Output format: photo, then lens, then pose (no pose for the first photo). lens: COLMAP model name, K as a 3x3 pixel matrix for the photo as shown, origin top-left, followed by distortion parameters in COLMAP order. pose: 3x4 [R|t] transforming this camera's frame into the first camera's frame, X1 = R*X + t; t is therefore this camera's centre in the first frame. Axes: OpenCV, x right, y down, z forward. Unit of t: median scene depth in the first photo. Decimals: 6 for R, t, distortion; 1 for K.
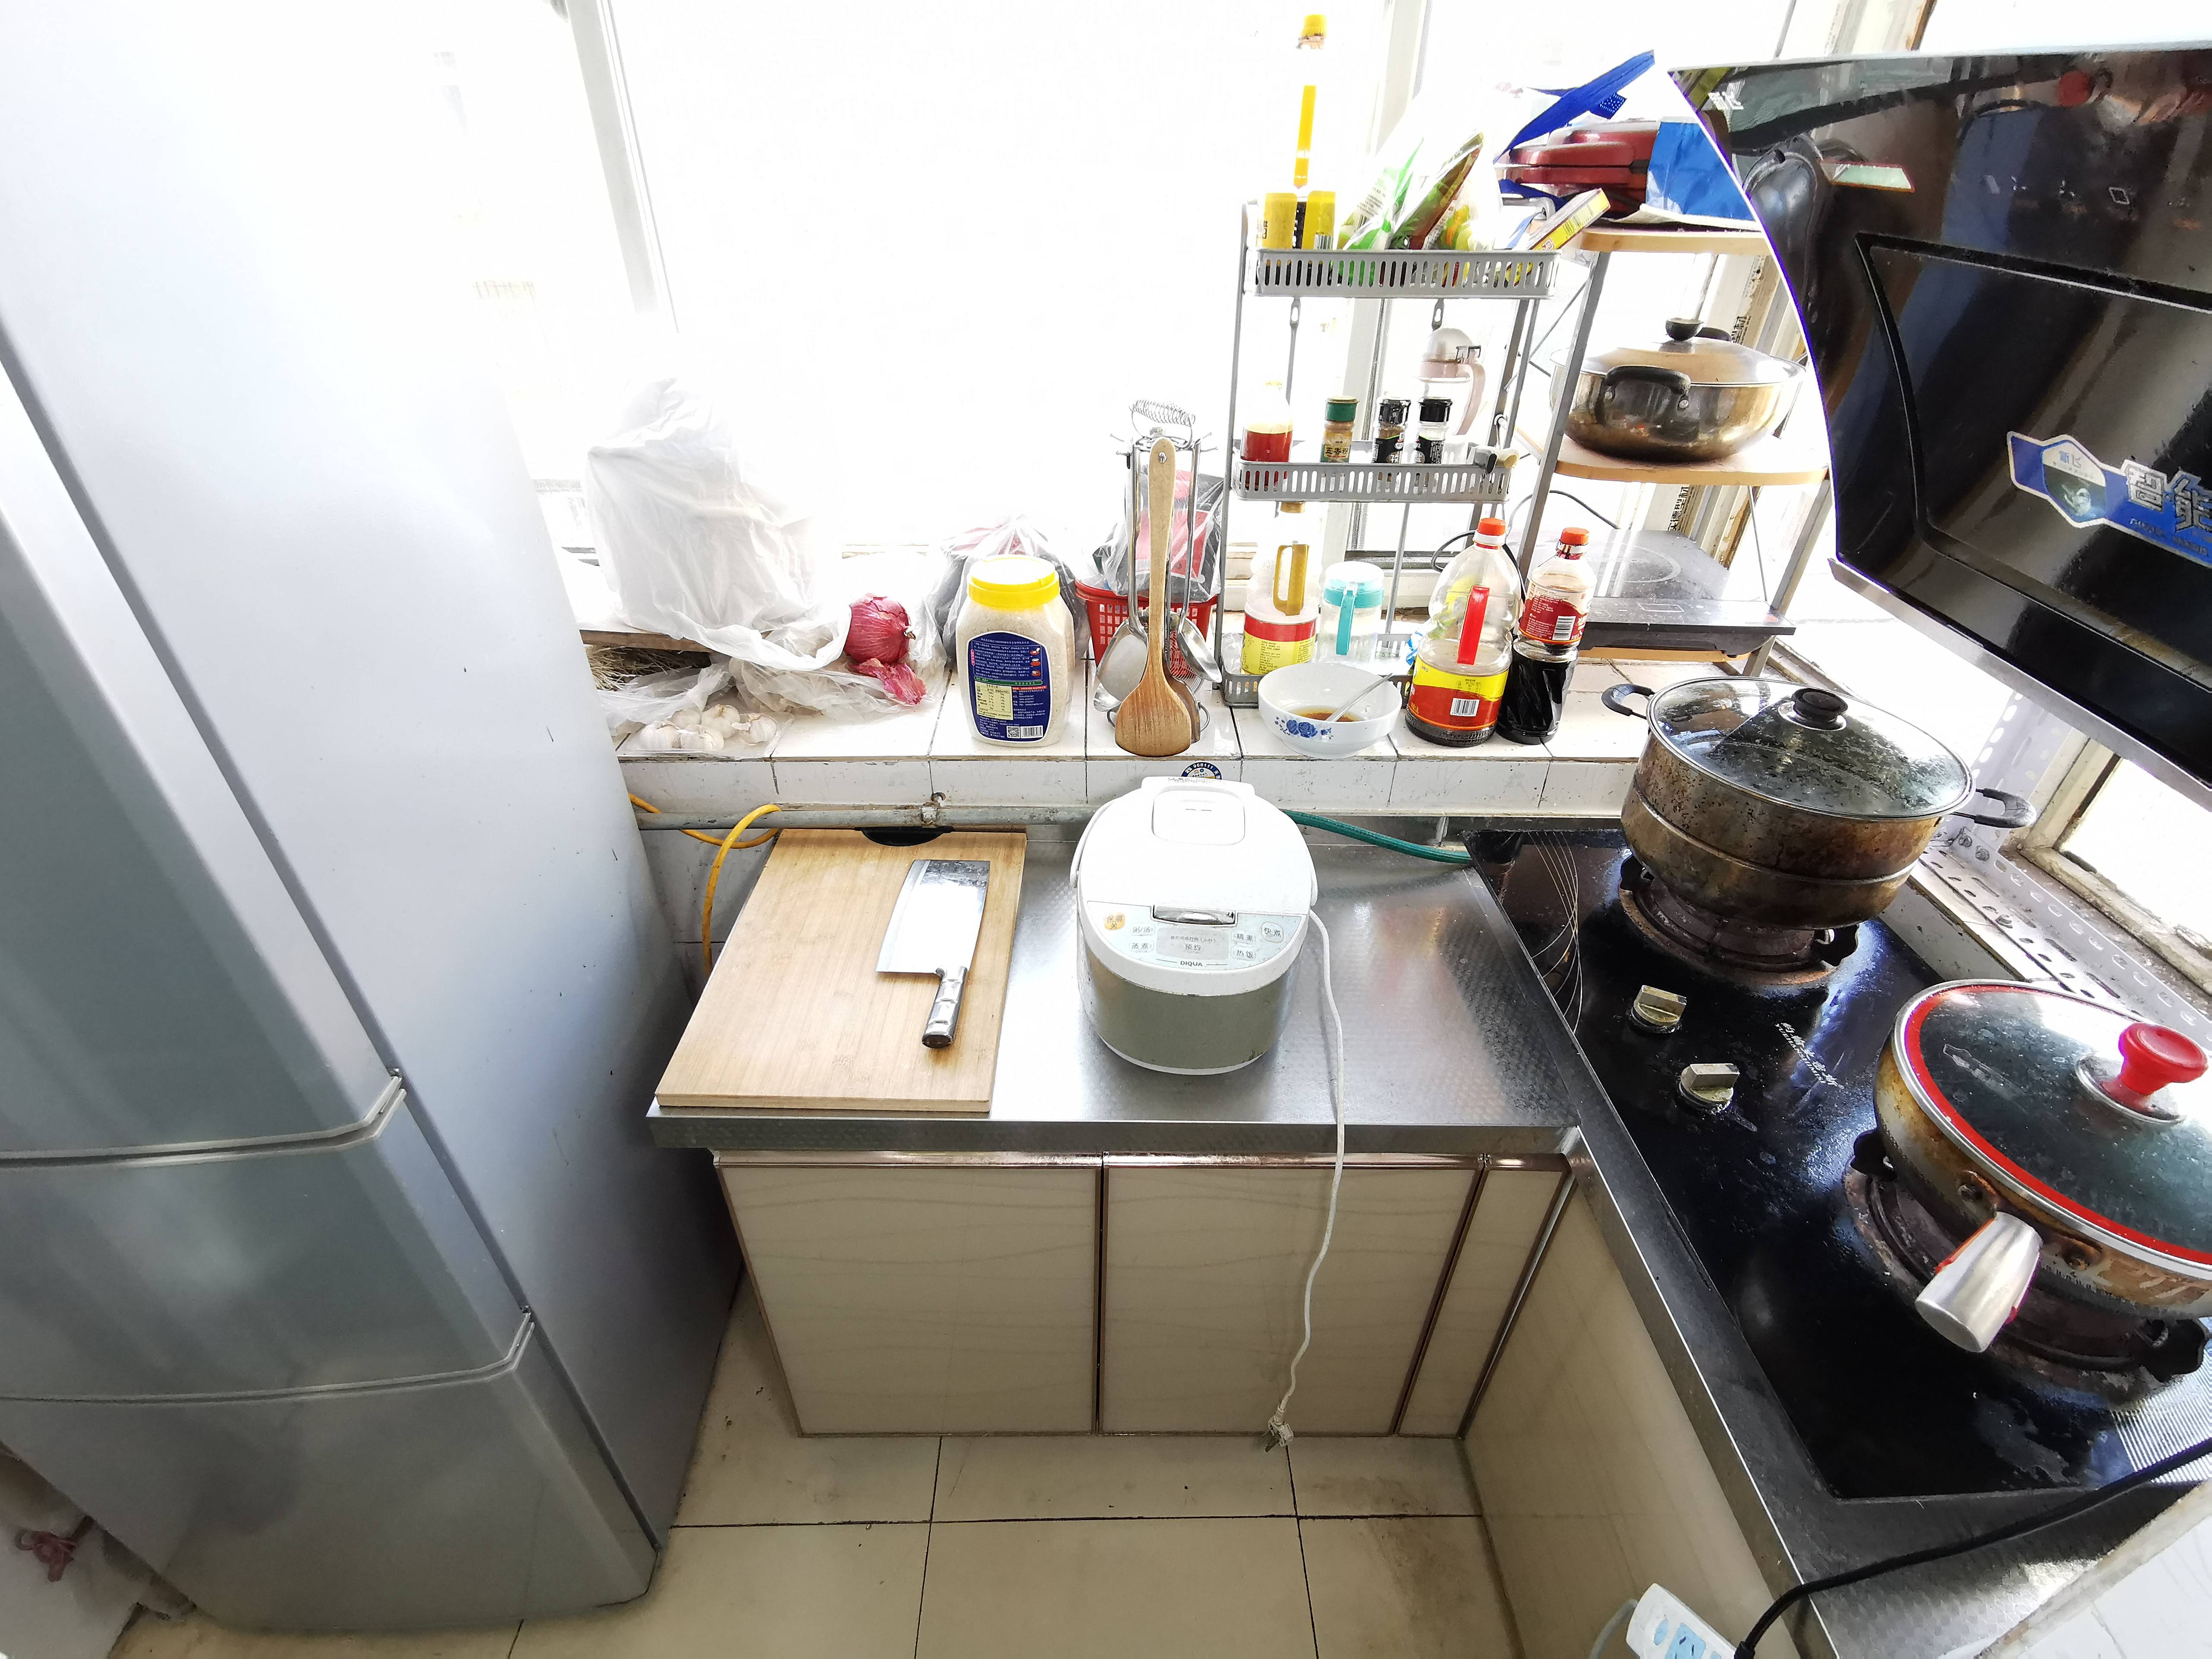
lens RADIAL K [[1033.1, 0, 1106.0], [0, 1033.1, 829.5], [0, 0, 1]] dist [0.013276, -0.007414]
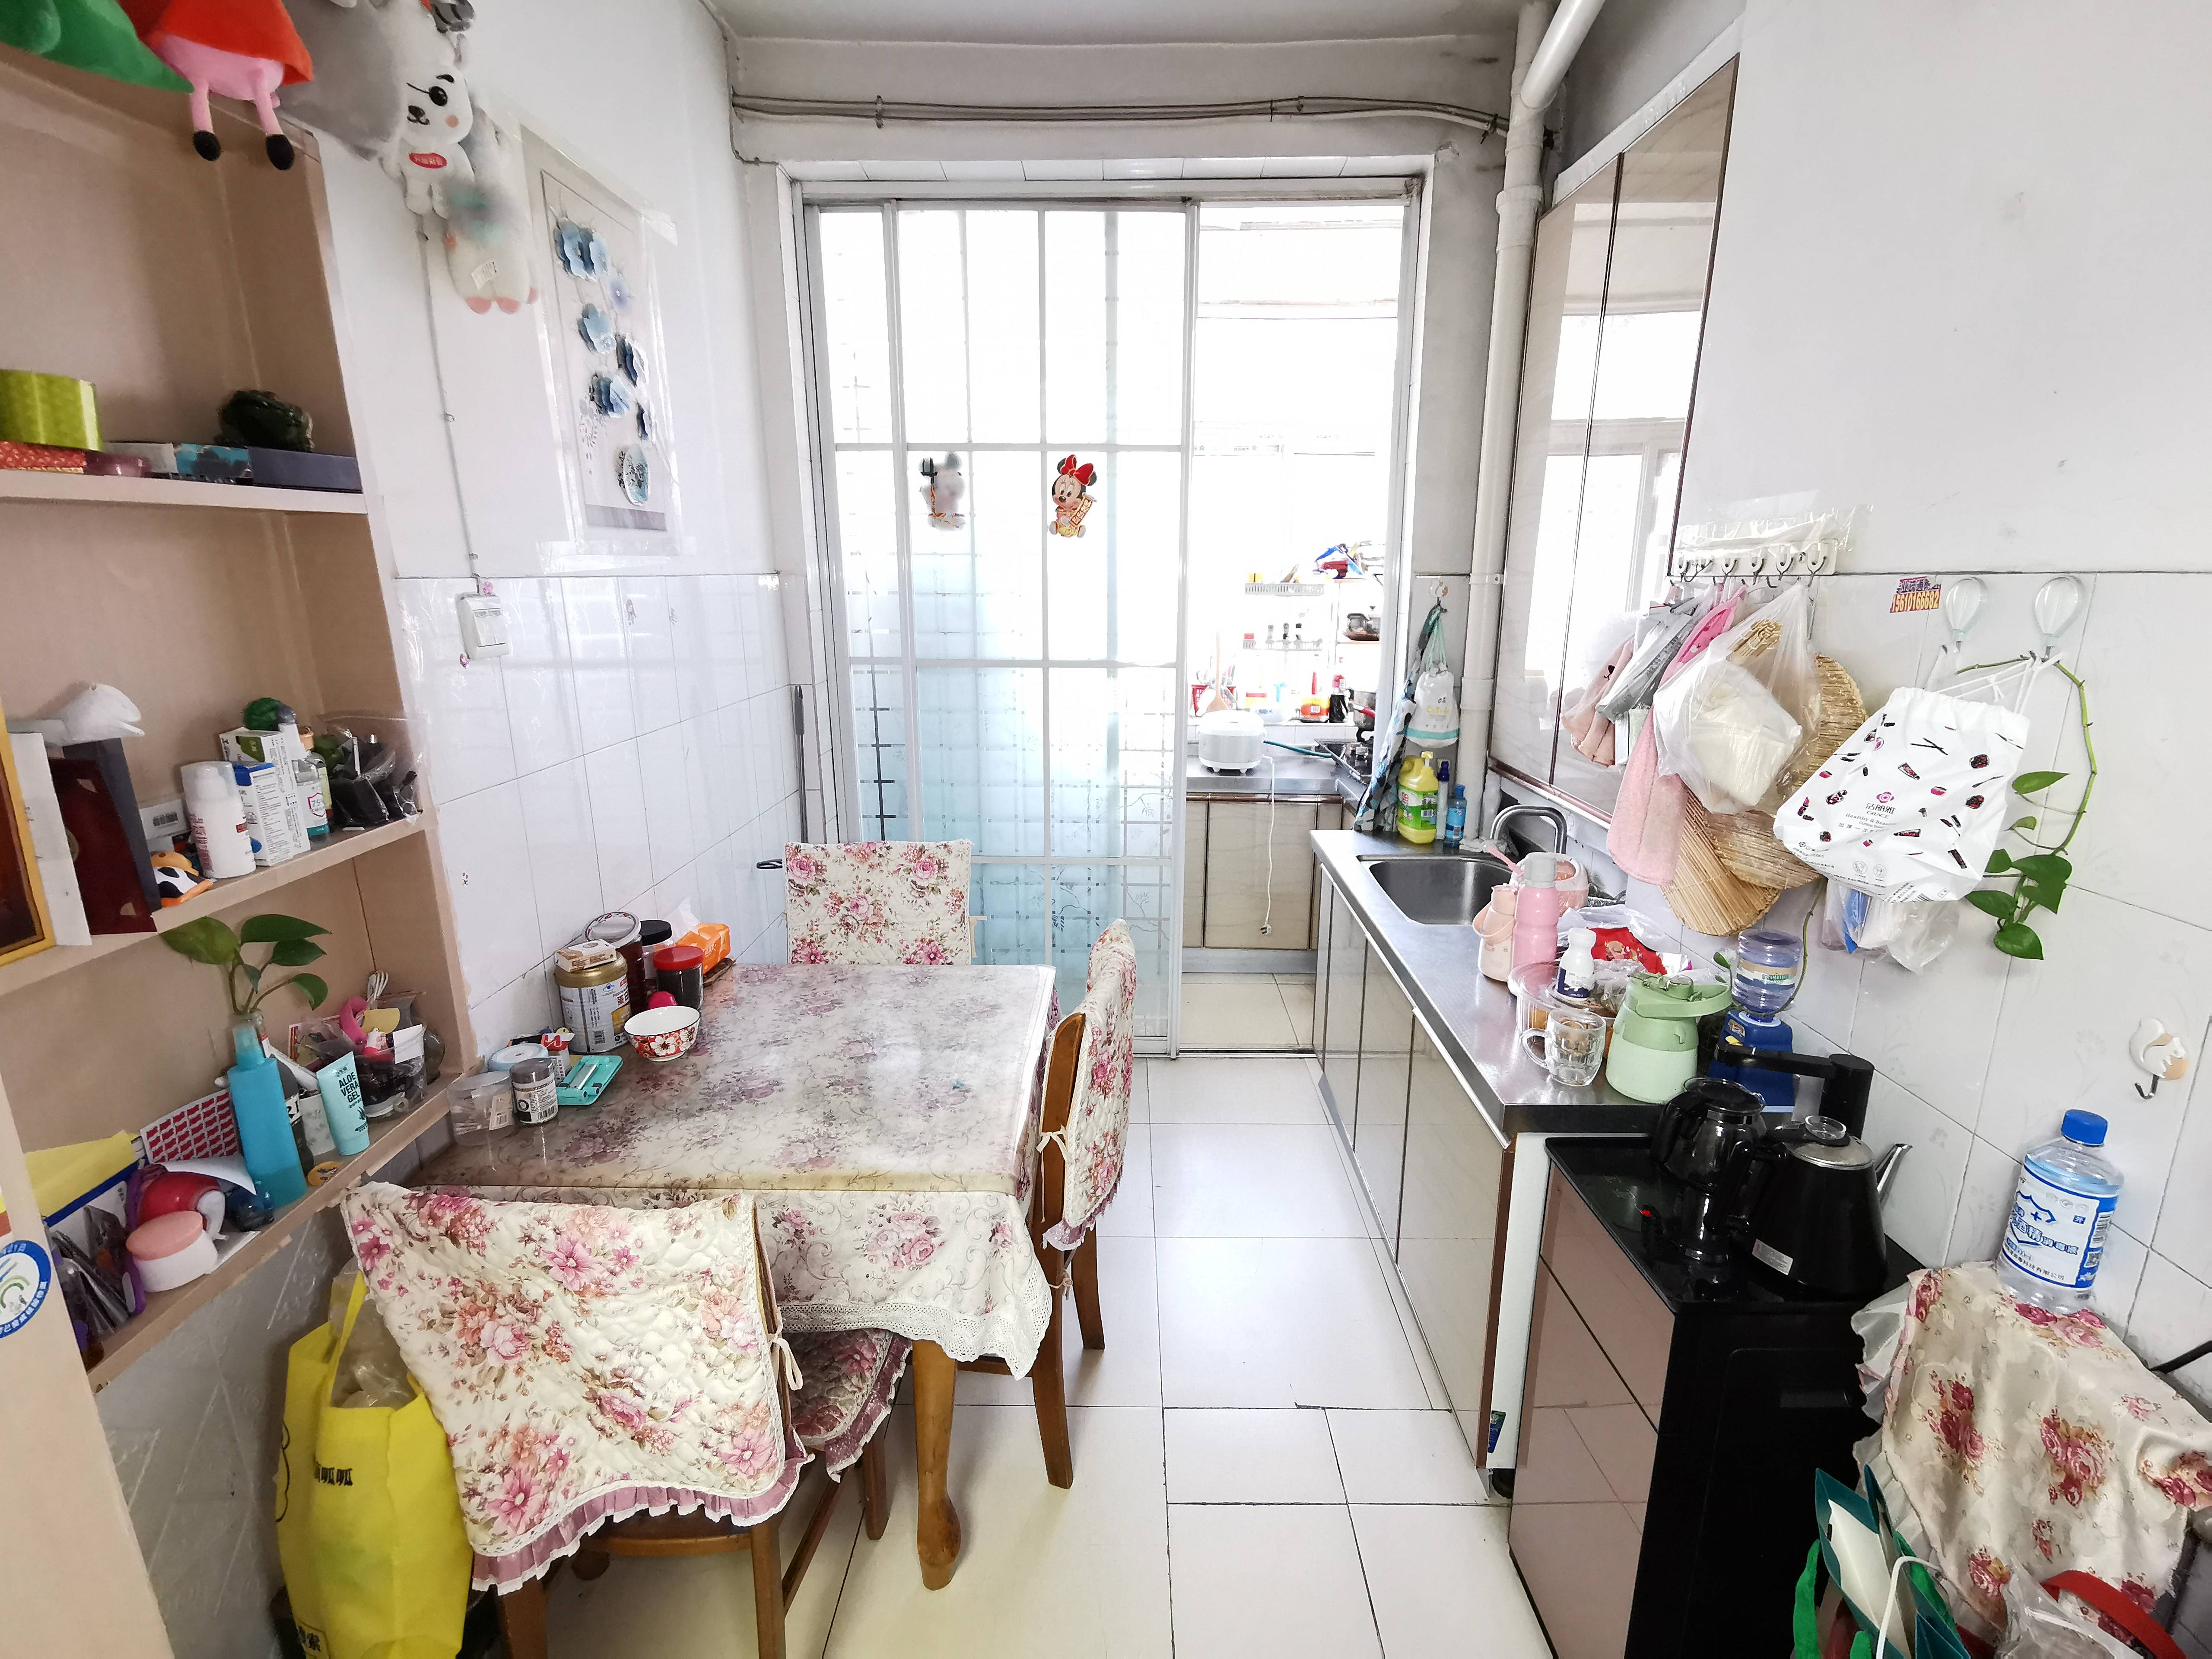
lens RADIAL K [[1033.1, 0, 1106.0], [0, 1033.1, 829.5], [0, 0, 1]] dist [0.013276, -0.007414]
pose [[0.998953, -0.003041, -0.045646, -0.162762], [-0.013205, 0.936154, -0.351342, 1.424955], [0.043800, 0.351577, 0.935134, -1.974631]]
